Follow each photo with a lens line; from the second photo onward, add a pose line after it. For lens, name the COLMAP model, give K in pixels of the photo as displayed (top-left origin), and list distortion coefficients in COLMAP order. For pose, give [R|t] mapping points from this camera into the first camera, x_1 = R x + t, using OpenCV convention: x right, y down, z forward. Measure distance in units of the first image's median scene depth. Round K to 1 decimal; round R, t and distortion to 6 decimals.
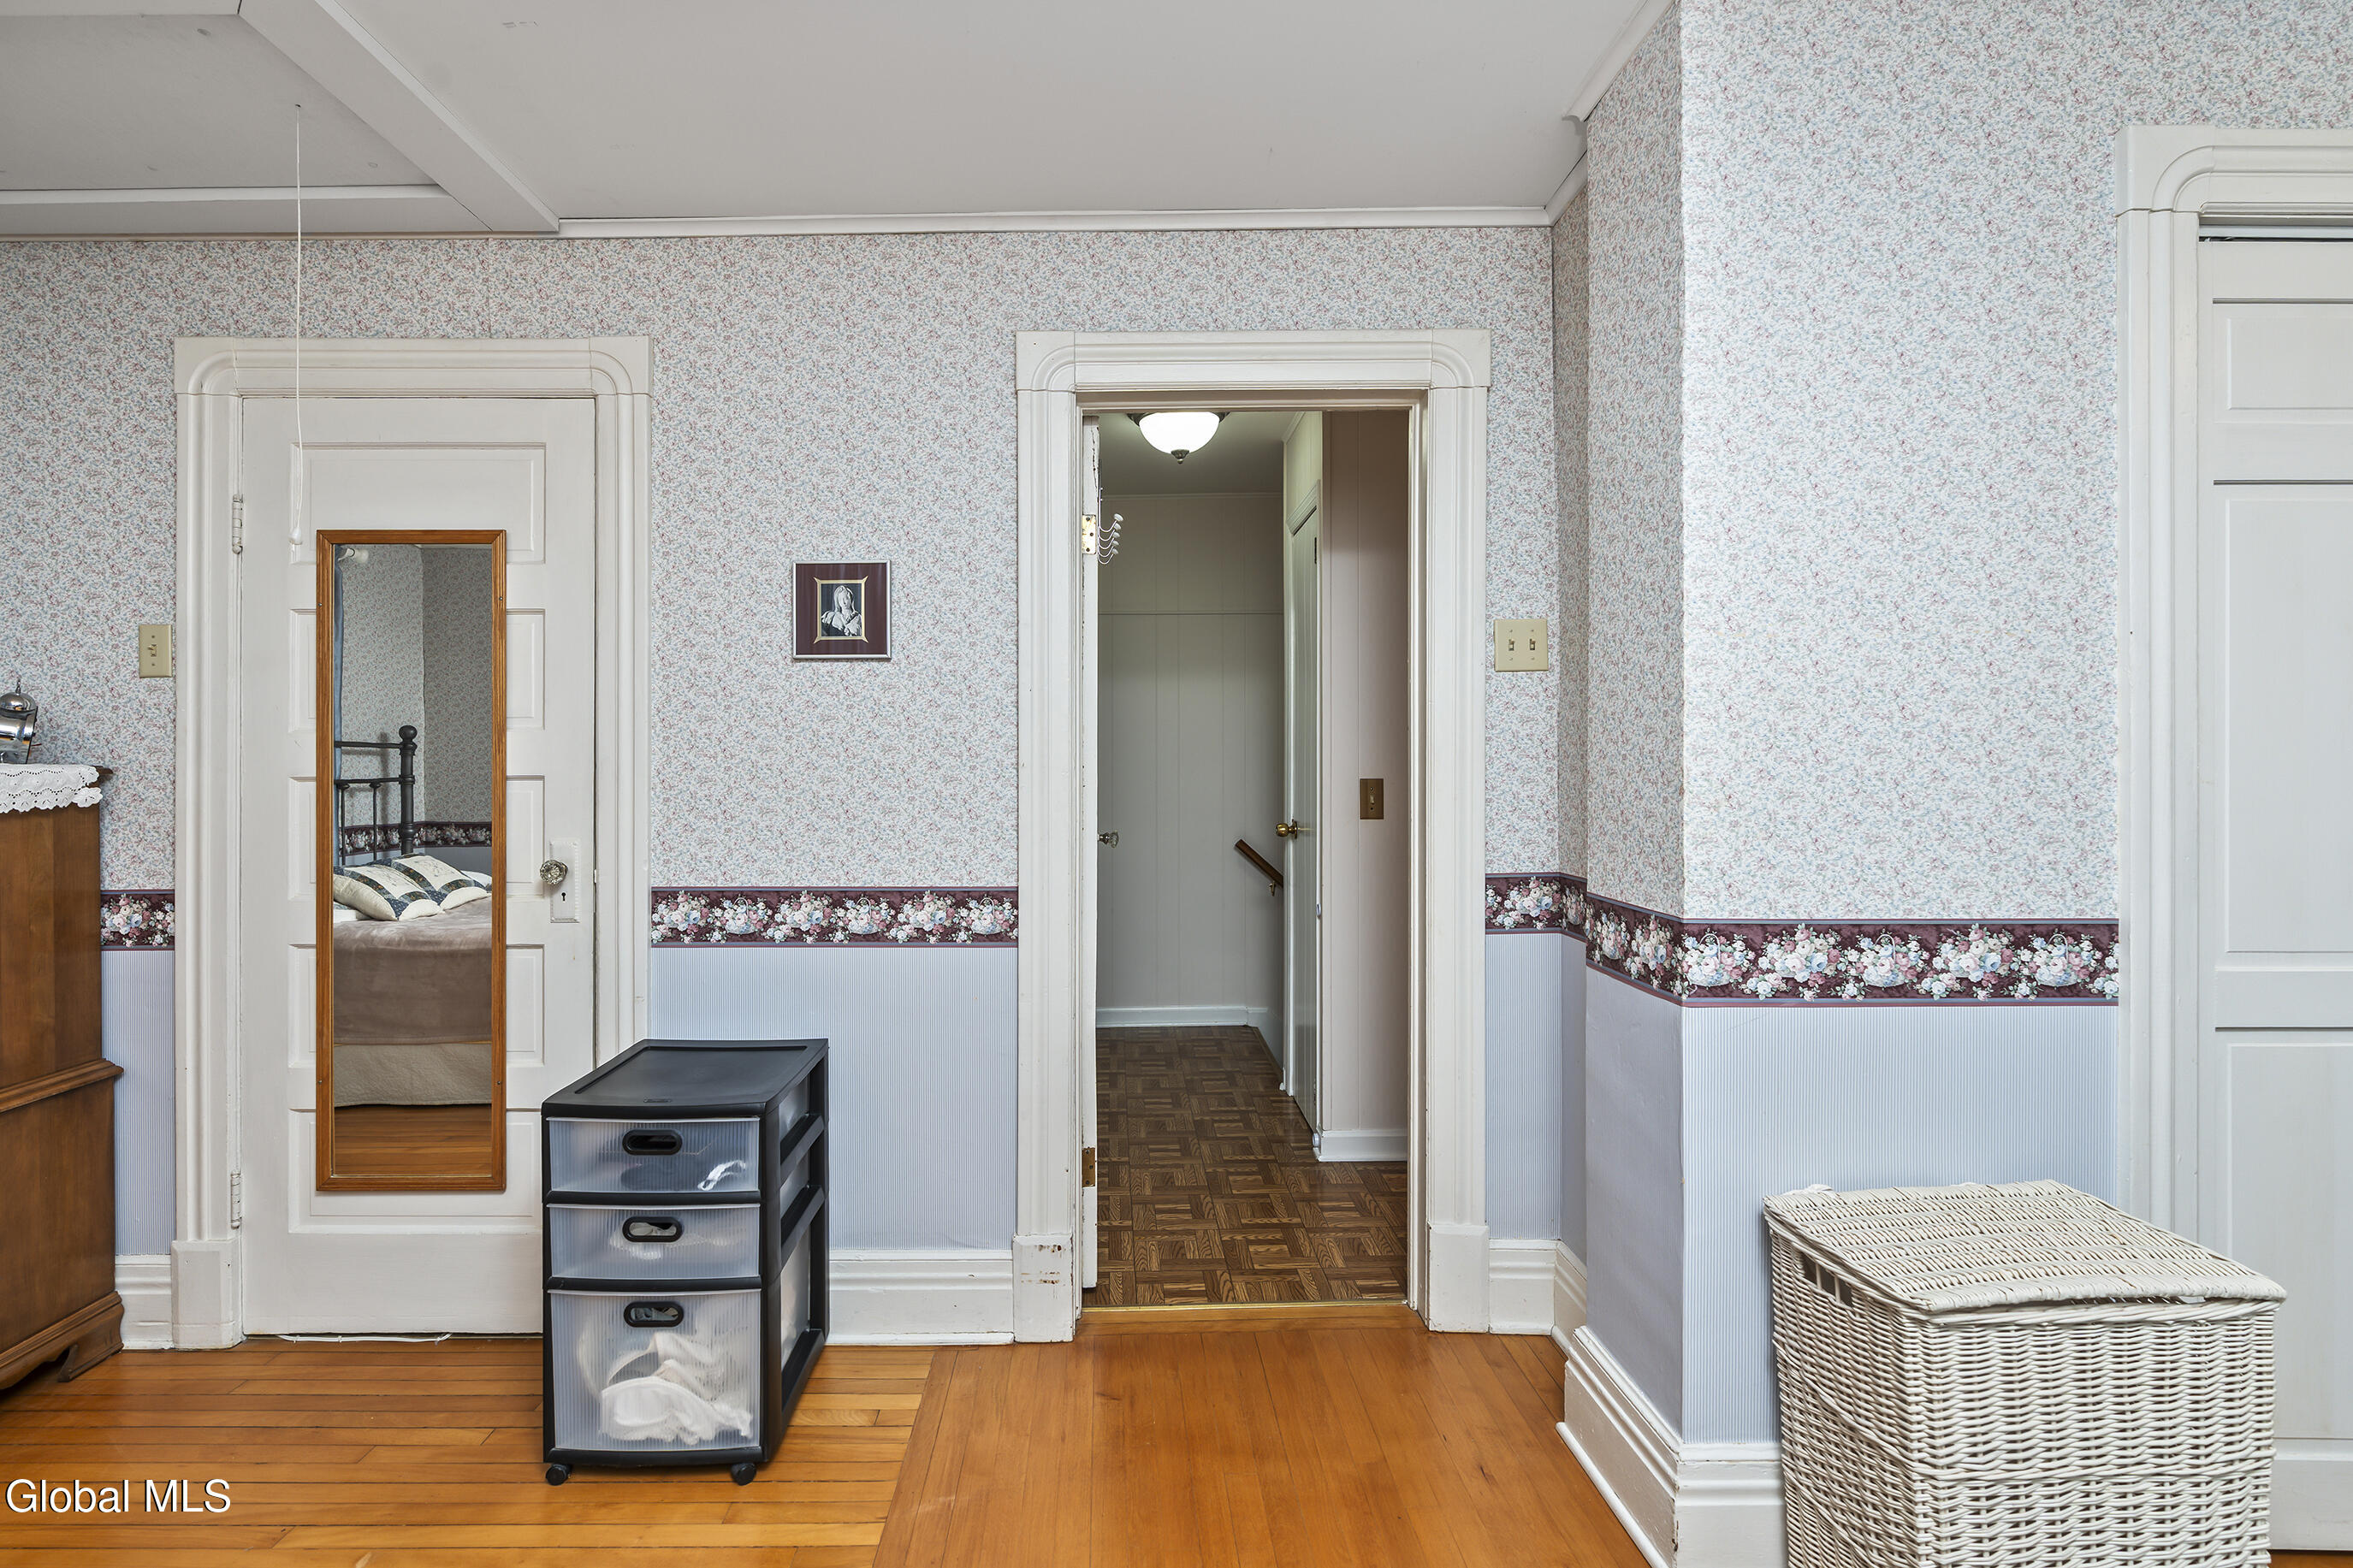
lens RADIAL K [[1175.2, 0, 1133.1], [0, 1175.2, 728.1], [0, 0, 1]] dist [-0.004403, 0.001723]
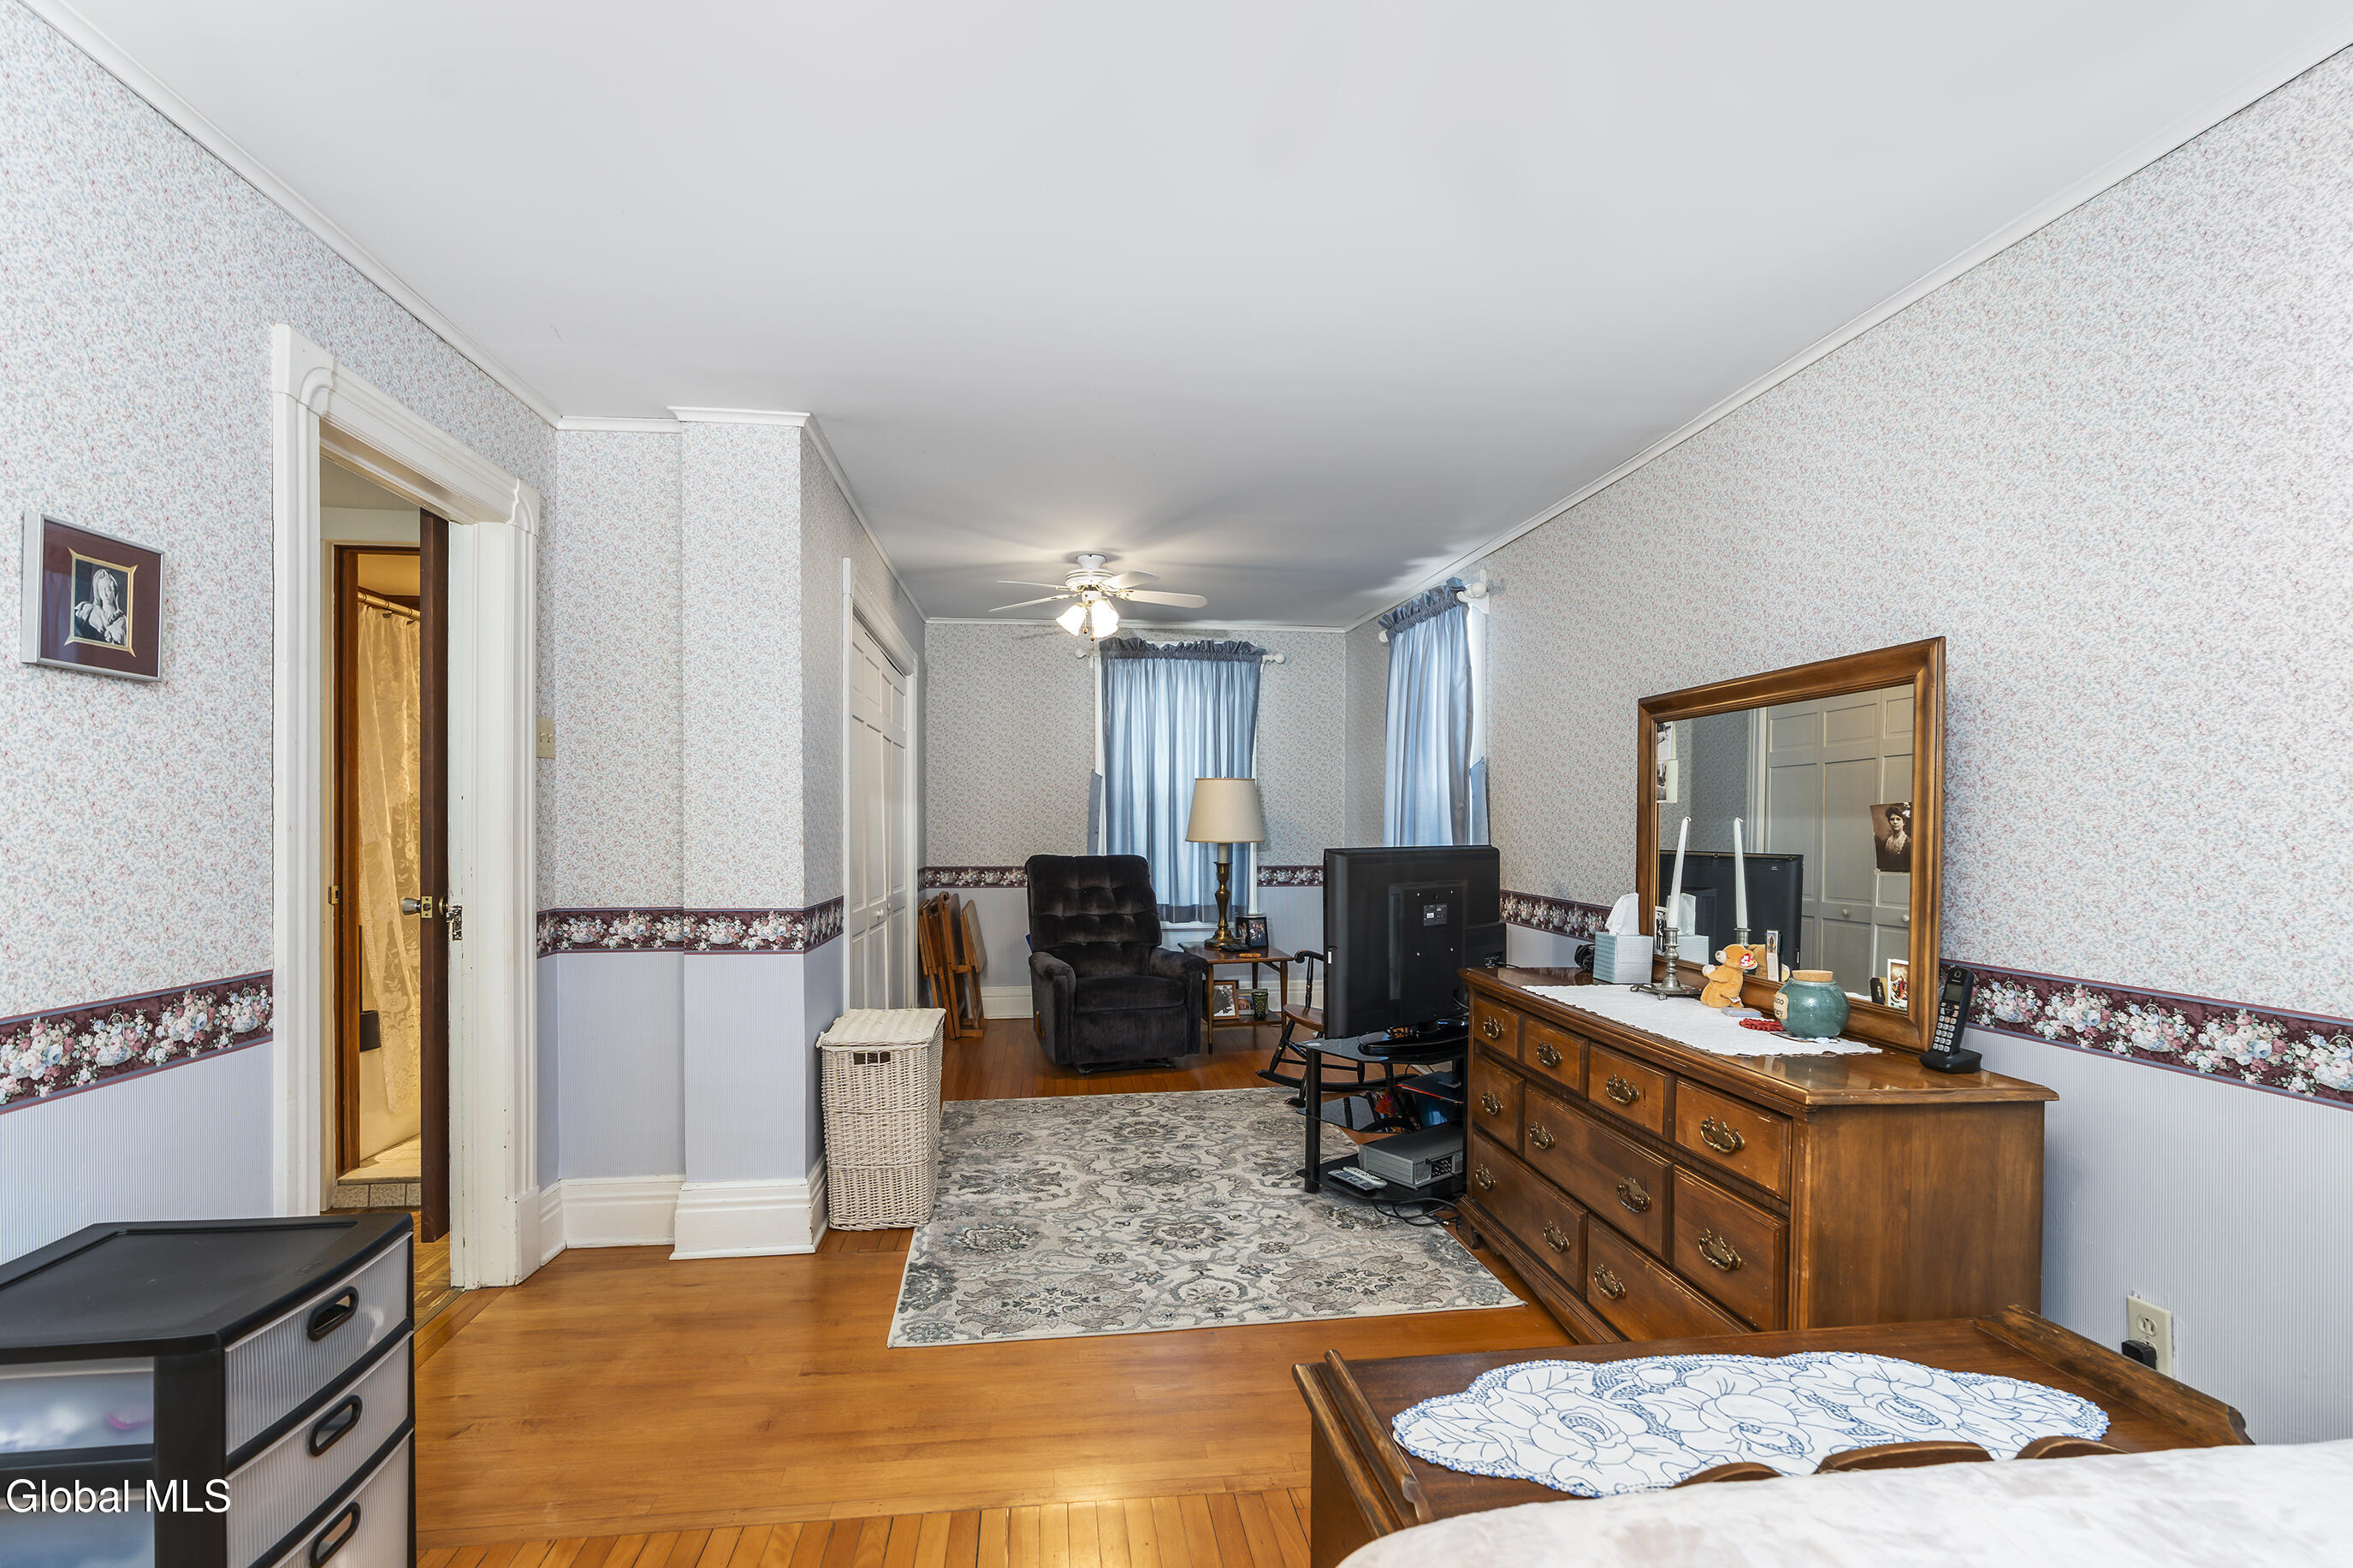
lens RADIAL K [[1072.1, 0, 1163.8], [0, 1072.1, 835.4], [0, 0, 1]] dist [-0.004560, -0.000338]
pose [[-0.104720, -0.003521, 0.994496, -0.943998], [-0.002290, 0.999992, 0.003300, 0.033173], [-0.994499, -0.001931, -0.104727, 0.439597]]
